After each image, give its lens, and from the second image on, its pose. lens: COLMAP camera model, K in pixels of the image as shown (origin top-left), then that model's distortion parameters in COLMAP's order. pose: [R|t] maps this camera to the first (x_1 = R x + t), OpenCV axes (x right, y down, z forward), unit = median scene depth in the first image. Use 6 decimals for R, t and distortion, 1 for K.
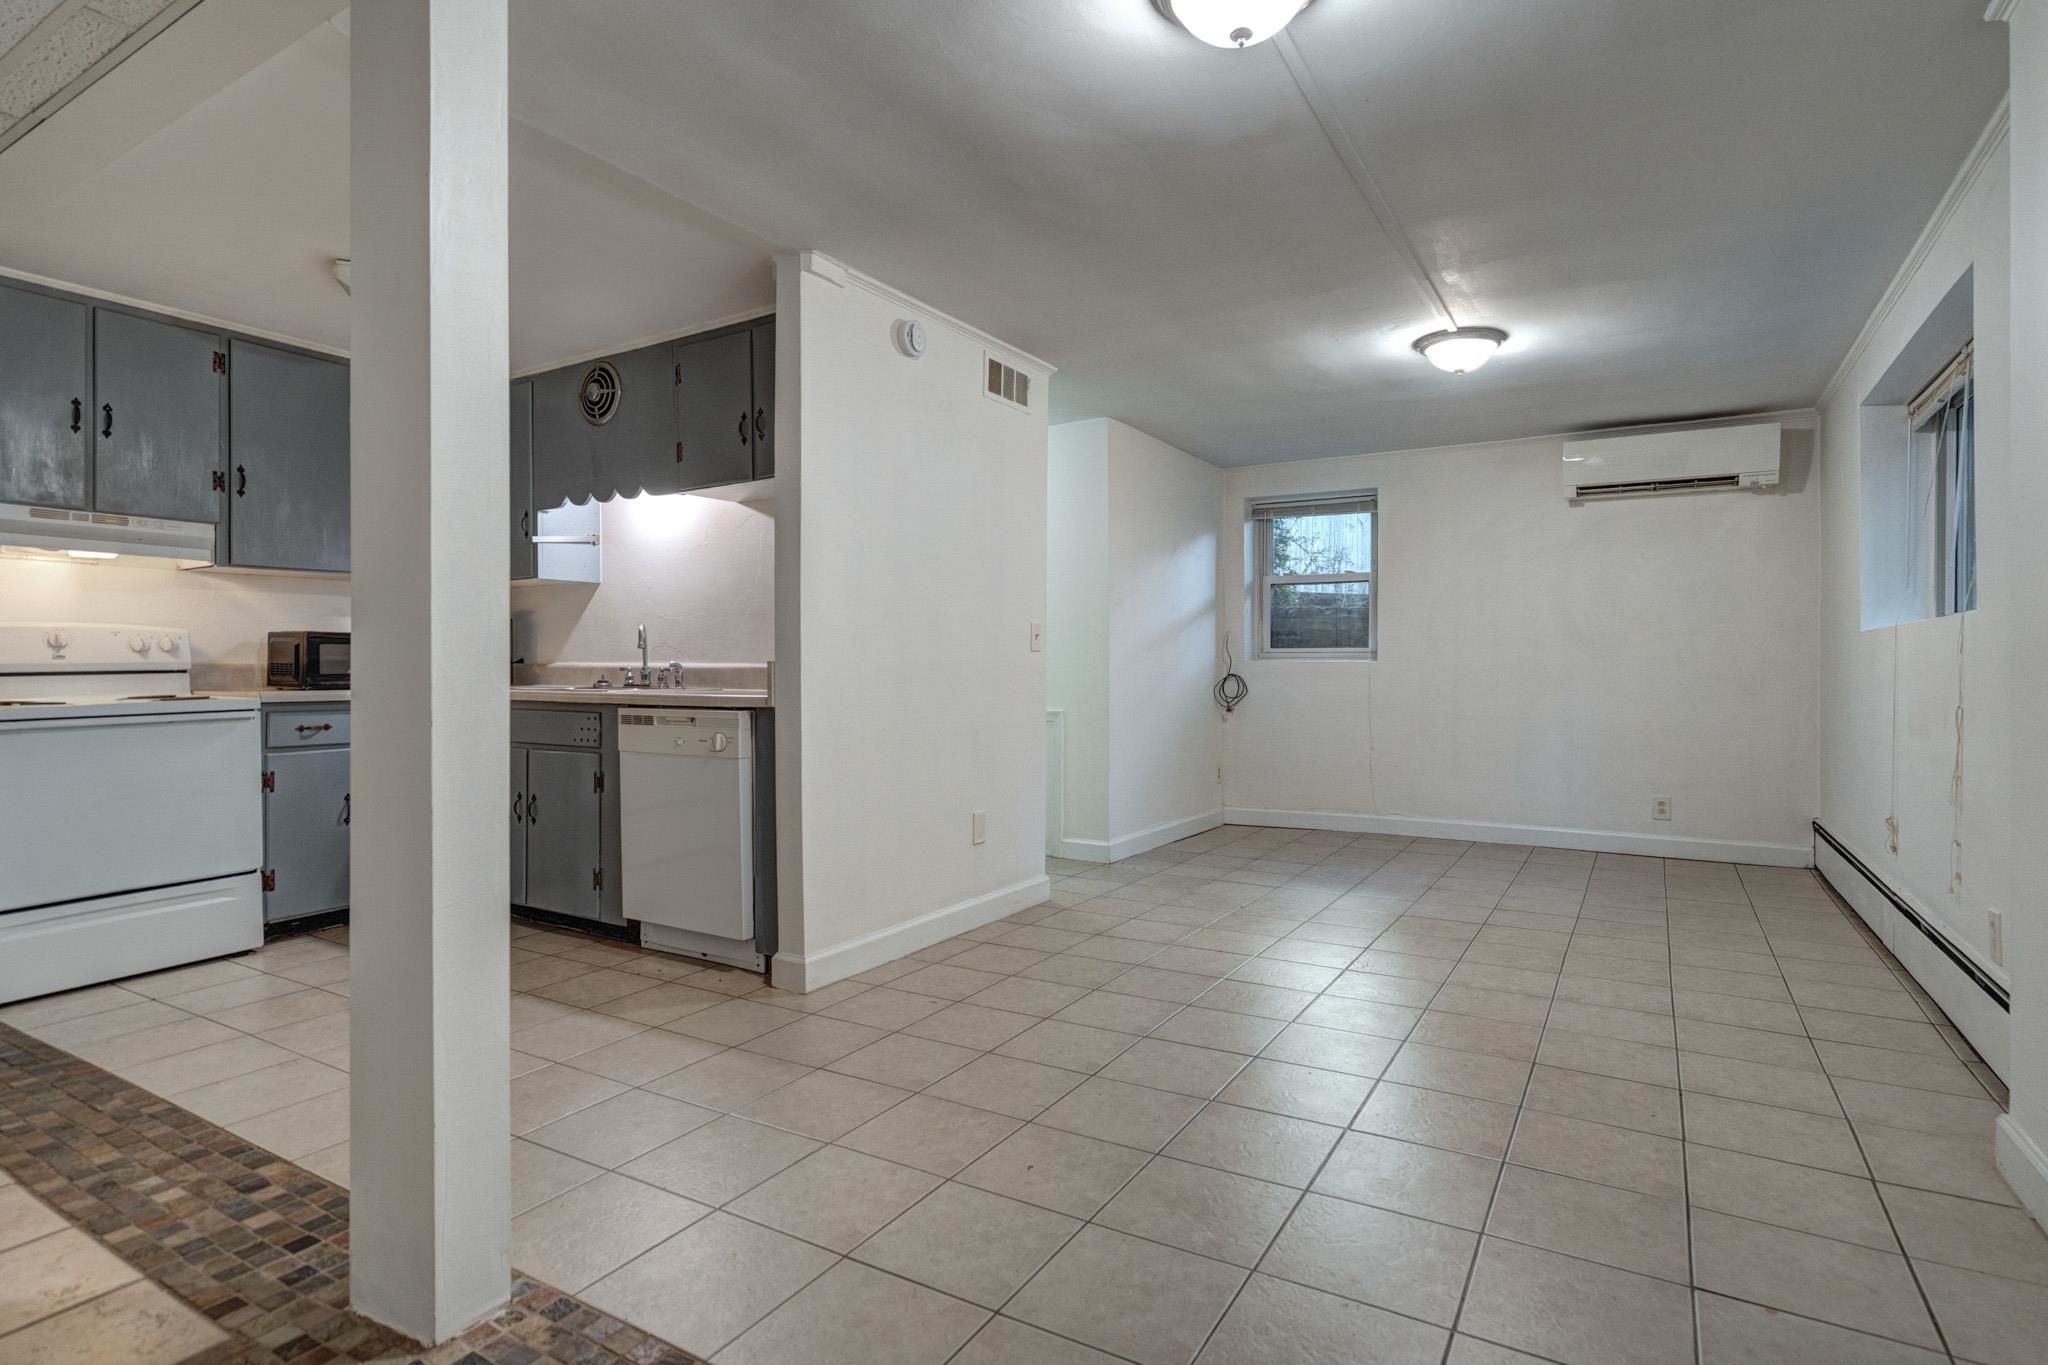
lens RADIAL K [[1011.4, 0, 1031.0], [0, 1011.4, 662.7], [0, 0, 1]] dist [0.026798, -0.003155]
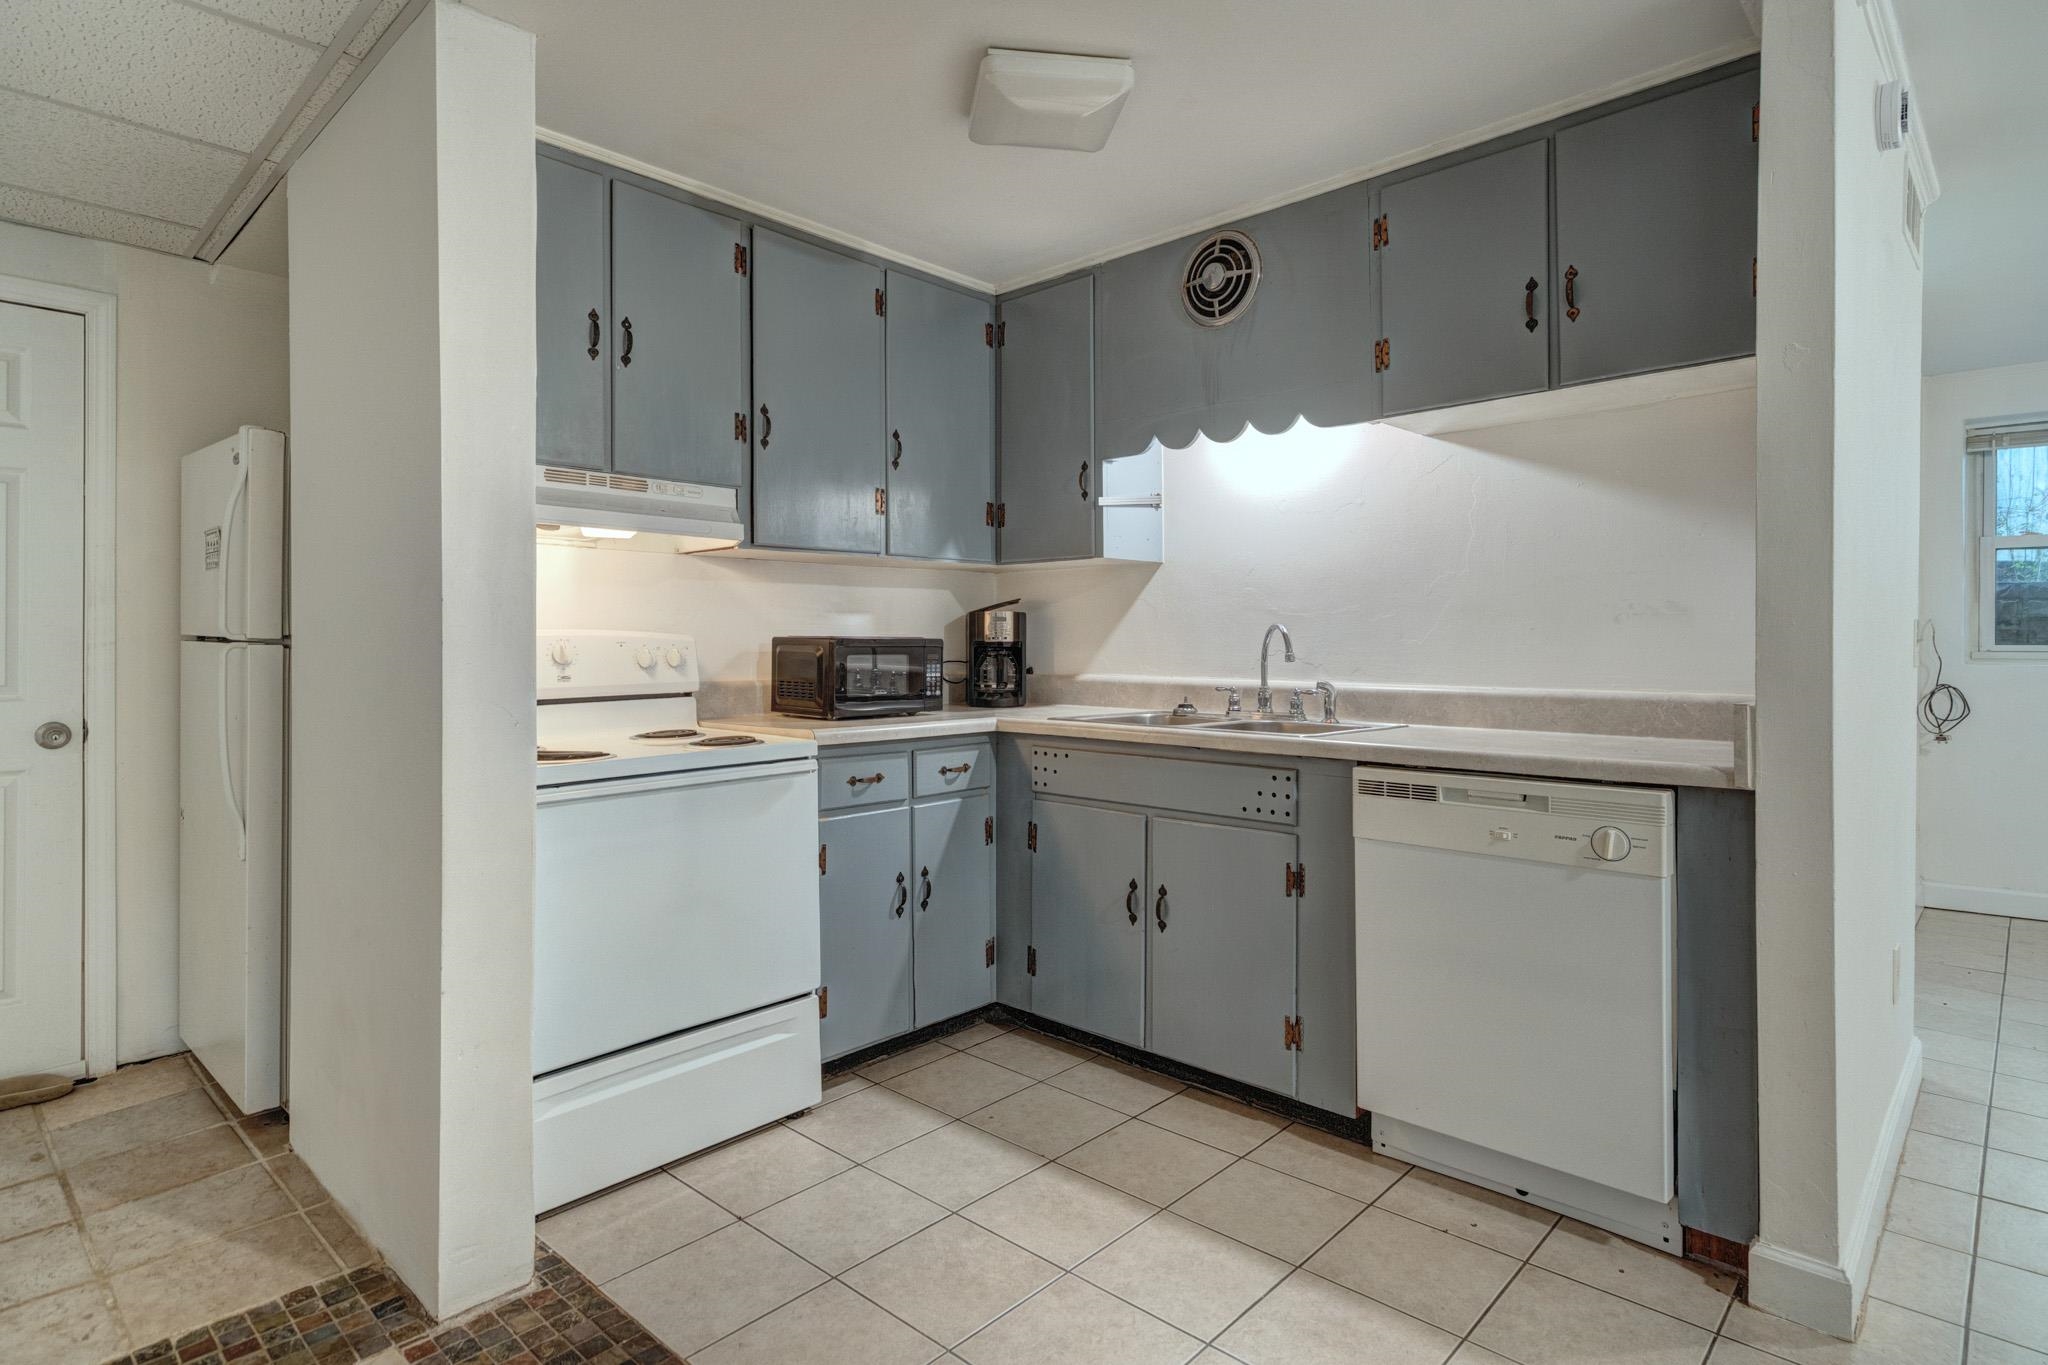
lens RADIAL K [[1099.0, 0, 1053.8], [0, 1099.0, 648.0], [0, 0, 1]] dist [0.011157, 0.001051]
pose [[0.981472, 0.002566, -0.191590, -0.409490], [-0.001269, 0.999975, 0.006890, -0.028631], [0.191603, -0.006519, 0.981451, 0.281663]]
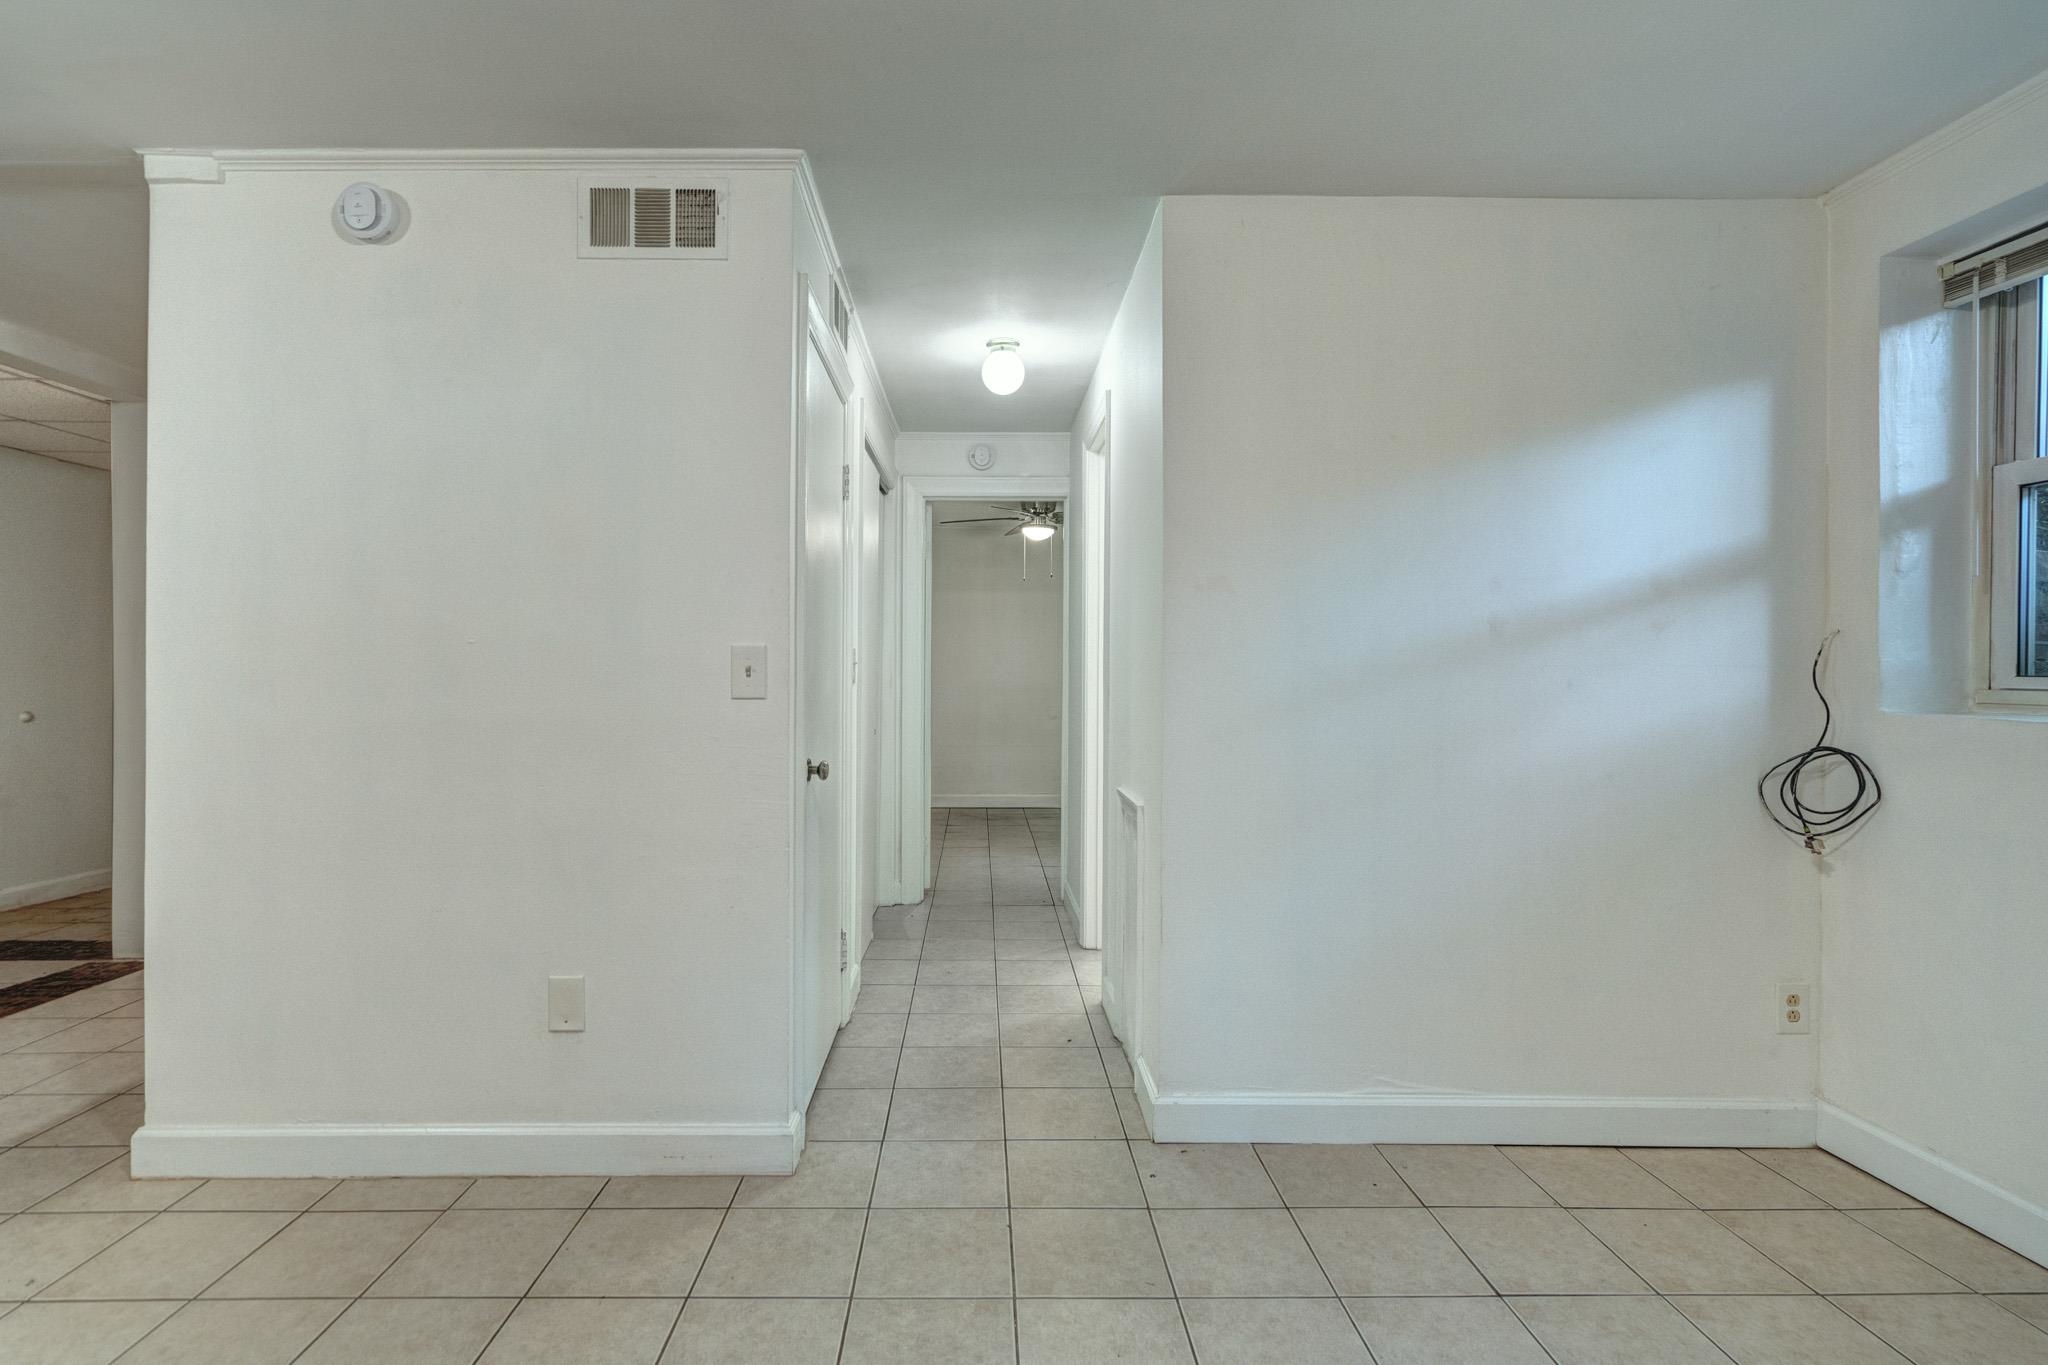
lens RADIAL K [[994.8, 0, 1035.2], [0, 994.8, 676.2], [0, 0, 1]] dist [0.001763, 0.004617]
pose [[0.535007, 0.000737, -0.844848, 0.574054], [0.000325, 0.999999, 0.001078, -0.025777], [0.844848, -0.000851, 0.535006, 0.918849]]
